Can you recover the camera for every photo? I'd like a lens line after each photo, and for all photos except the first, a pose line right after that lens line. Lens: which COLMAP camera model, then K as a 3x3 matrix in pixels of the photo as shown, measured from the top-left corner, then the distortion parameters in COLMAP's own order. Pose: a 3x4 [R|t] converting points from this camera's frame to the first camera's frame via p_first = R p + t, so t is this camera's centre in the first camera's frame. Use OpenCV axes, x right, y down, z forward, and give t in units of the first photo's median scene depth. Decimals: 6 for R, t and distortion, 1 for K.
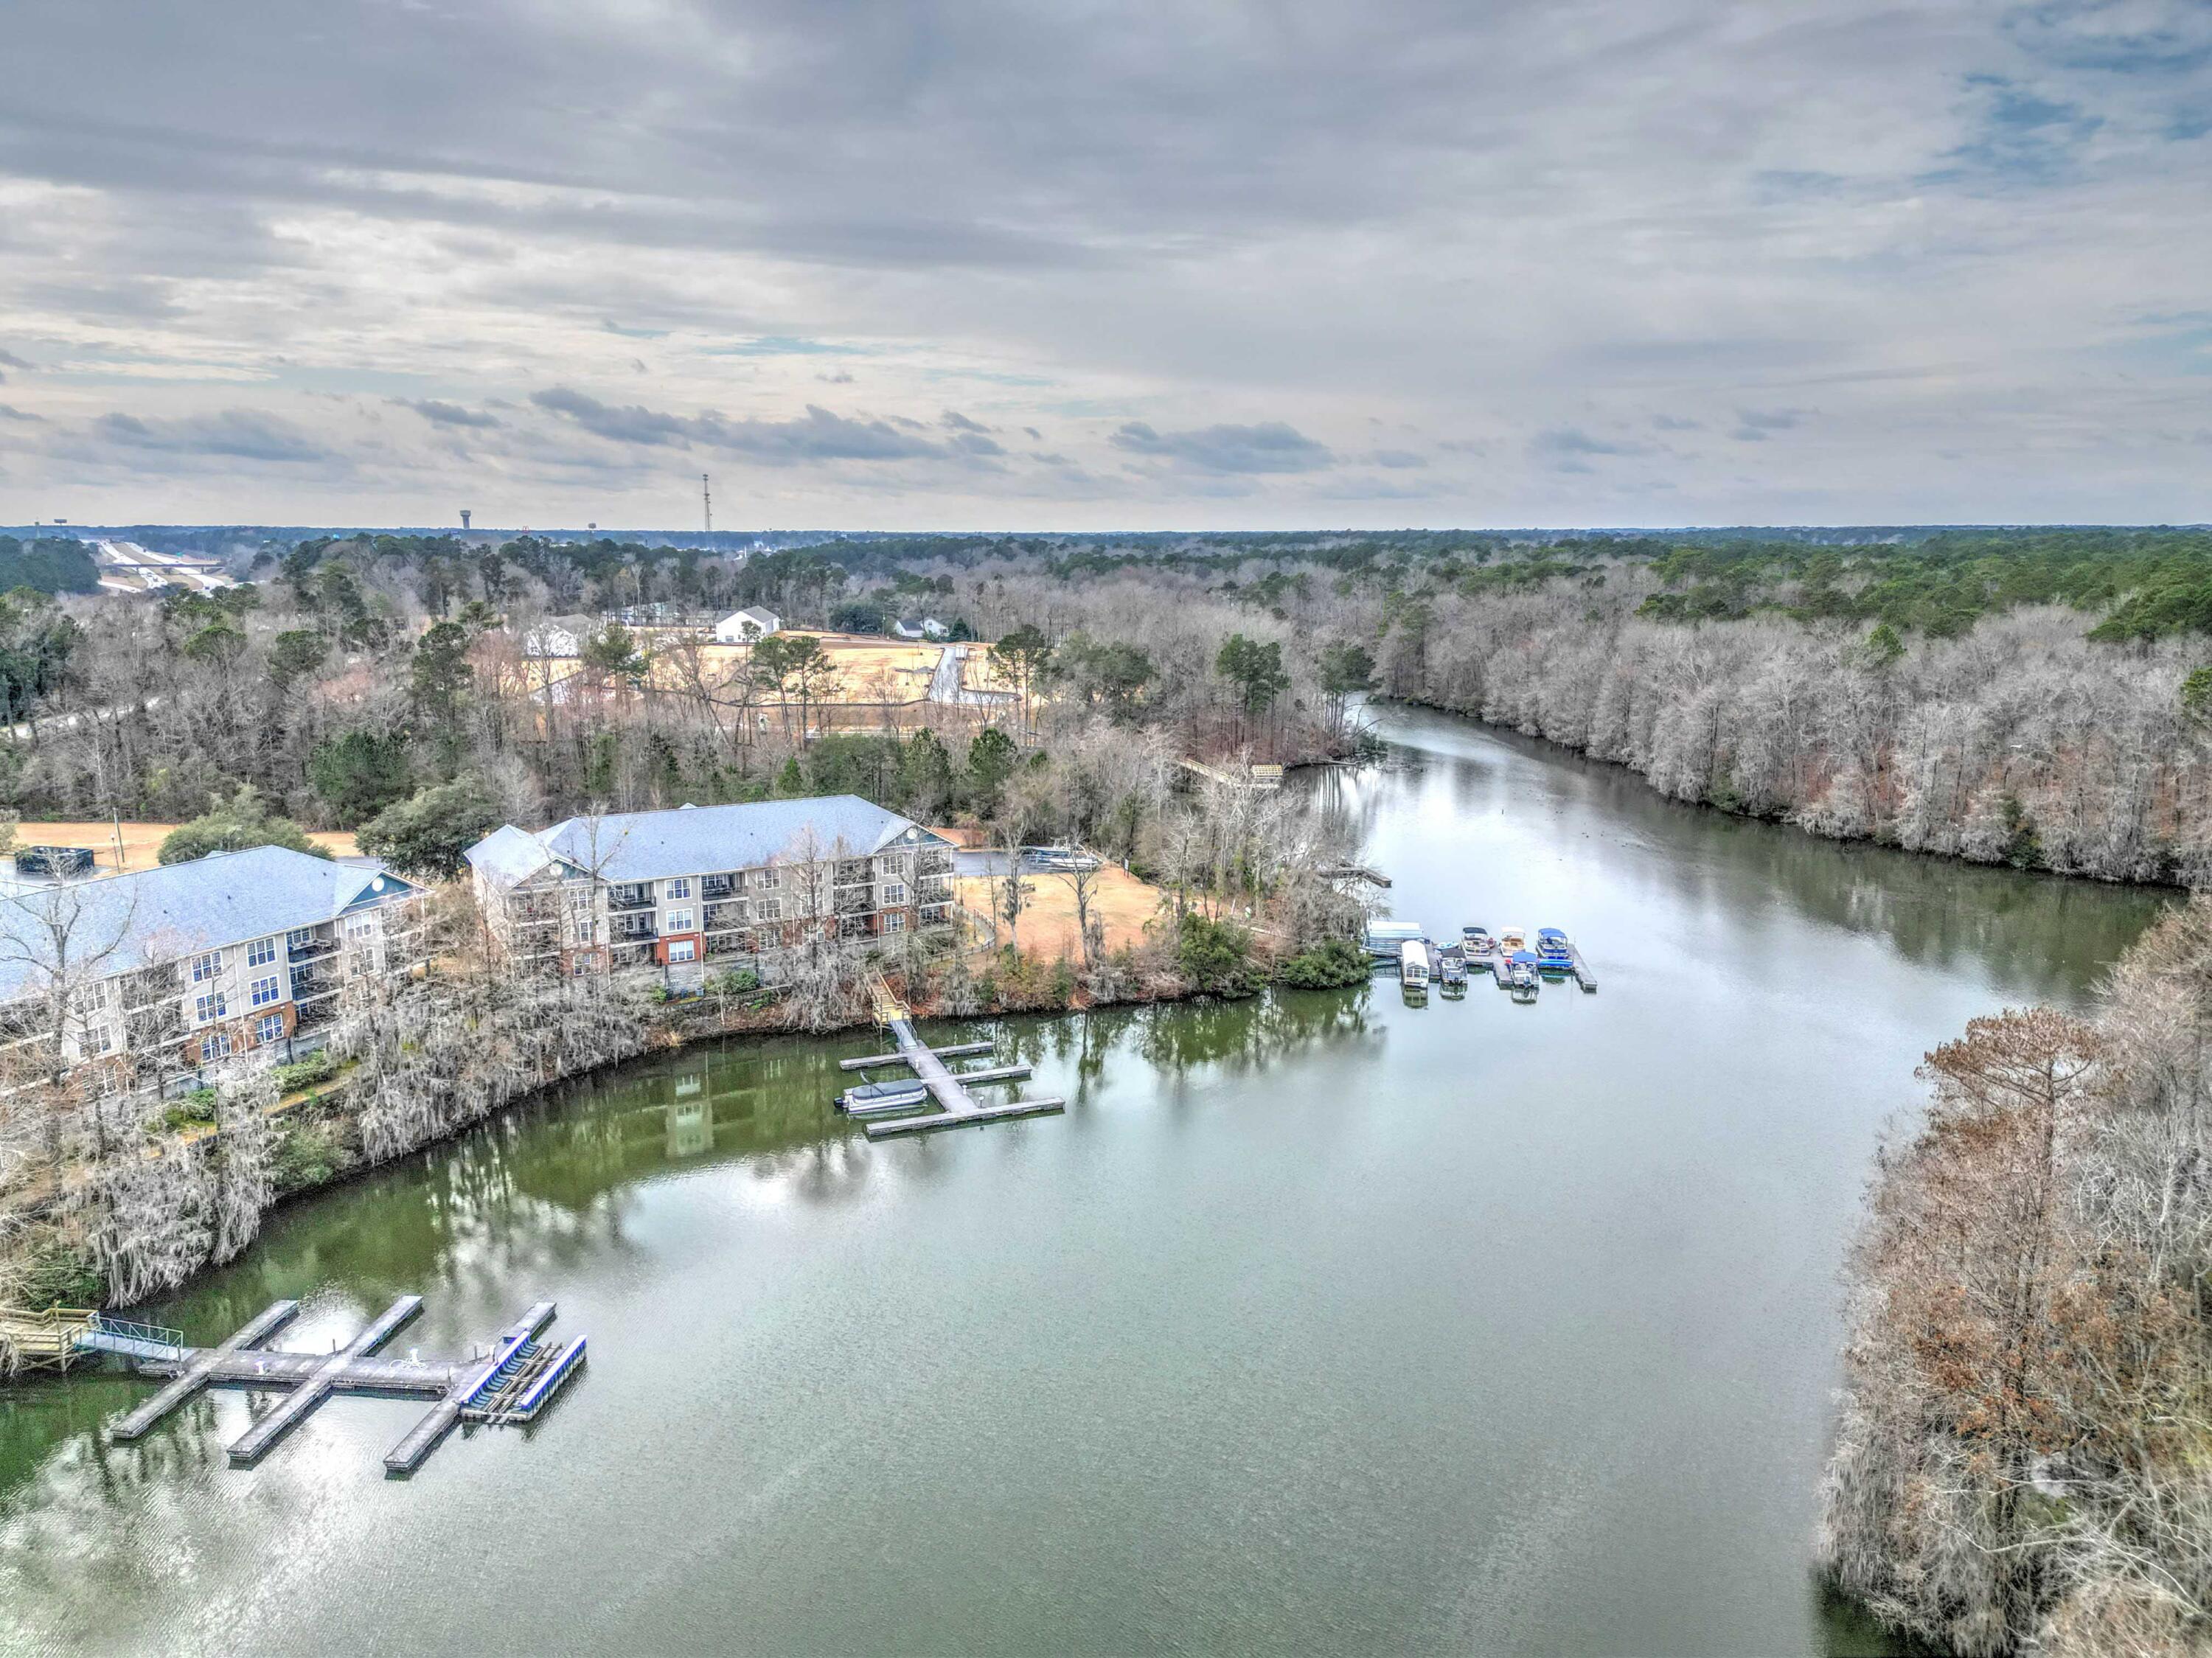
lens RADIAL K [[1546.4, 0, 1106.0], [0, 1546.4, 829.0], [0, 0, 1]] dist [0.136851, -0.174120]
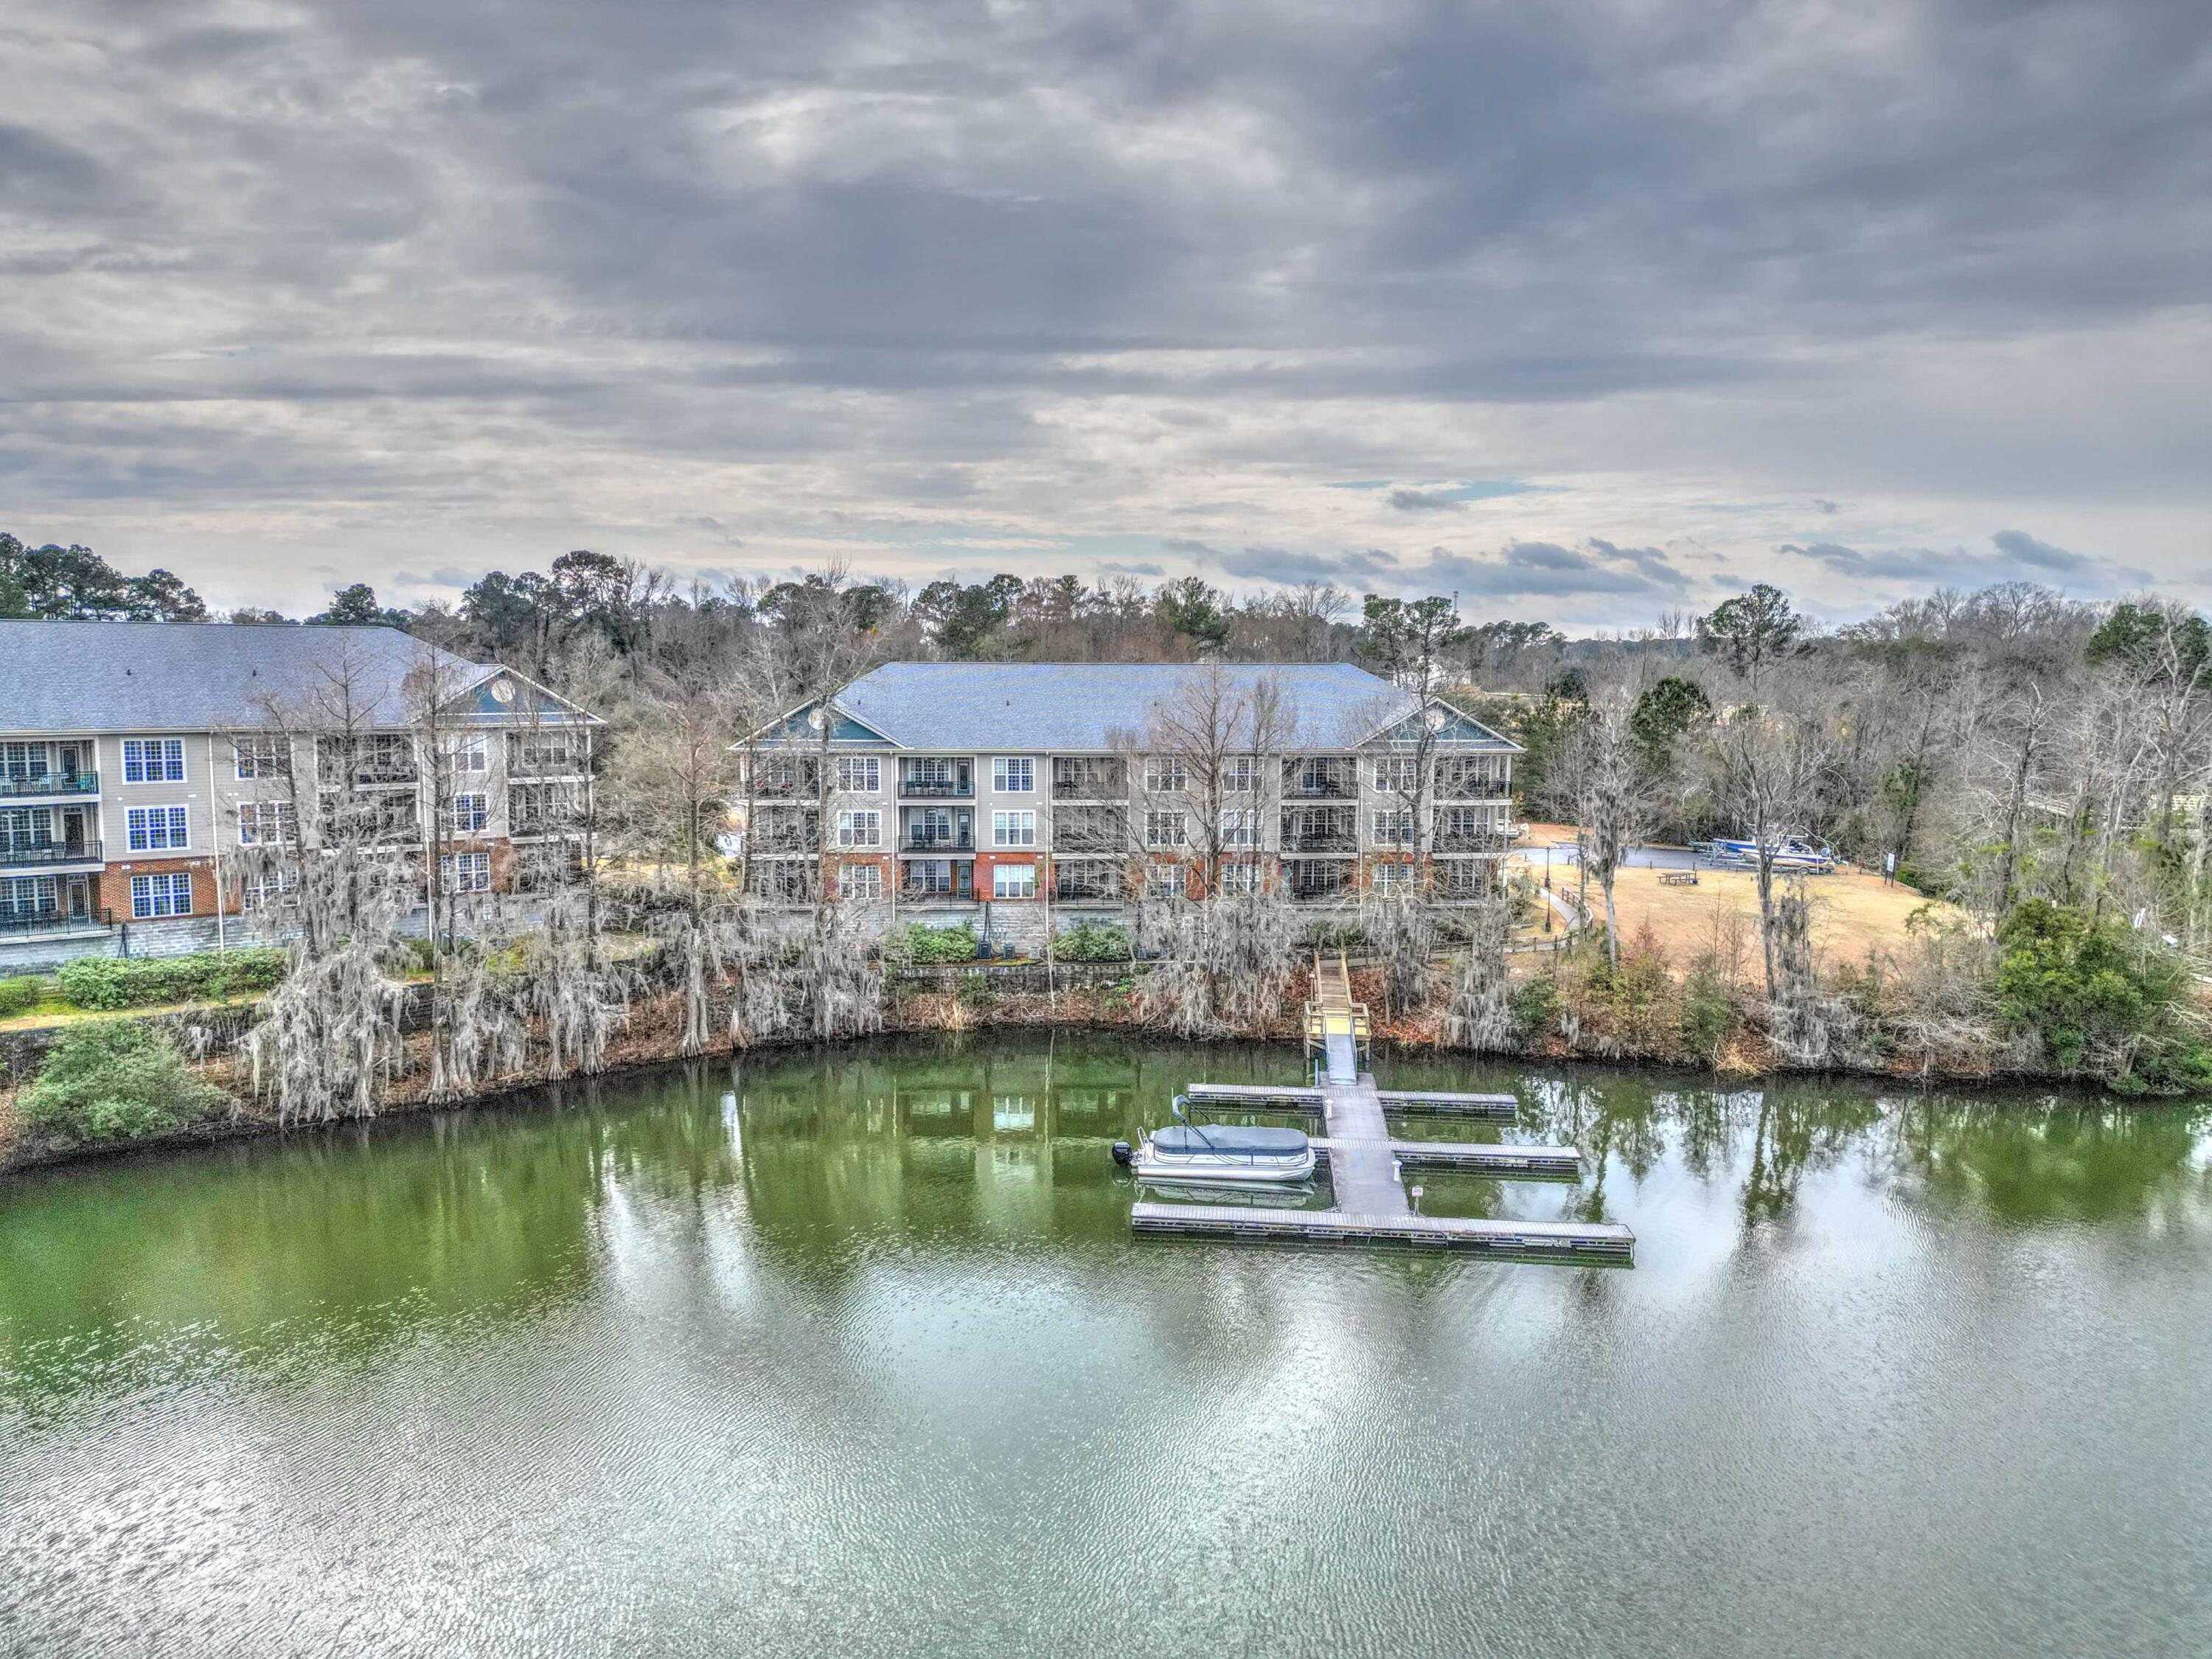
lens RADIAL K [[1546.5, 0, 1106.0], [0, 1546.5, 829.5], [0, 0, 1]] dist [0.136851, -0.174120]
pose [[0.888692, 0.049720, -0.455802, 0.025870], [-0.090361, 0.993599, -0.067796, 0.093830], [0.449513, 0.101436, 0.887496, 0.484165]]
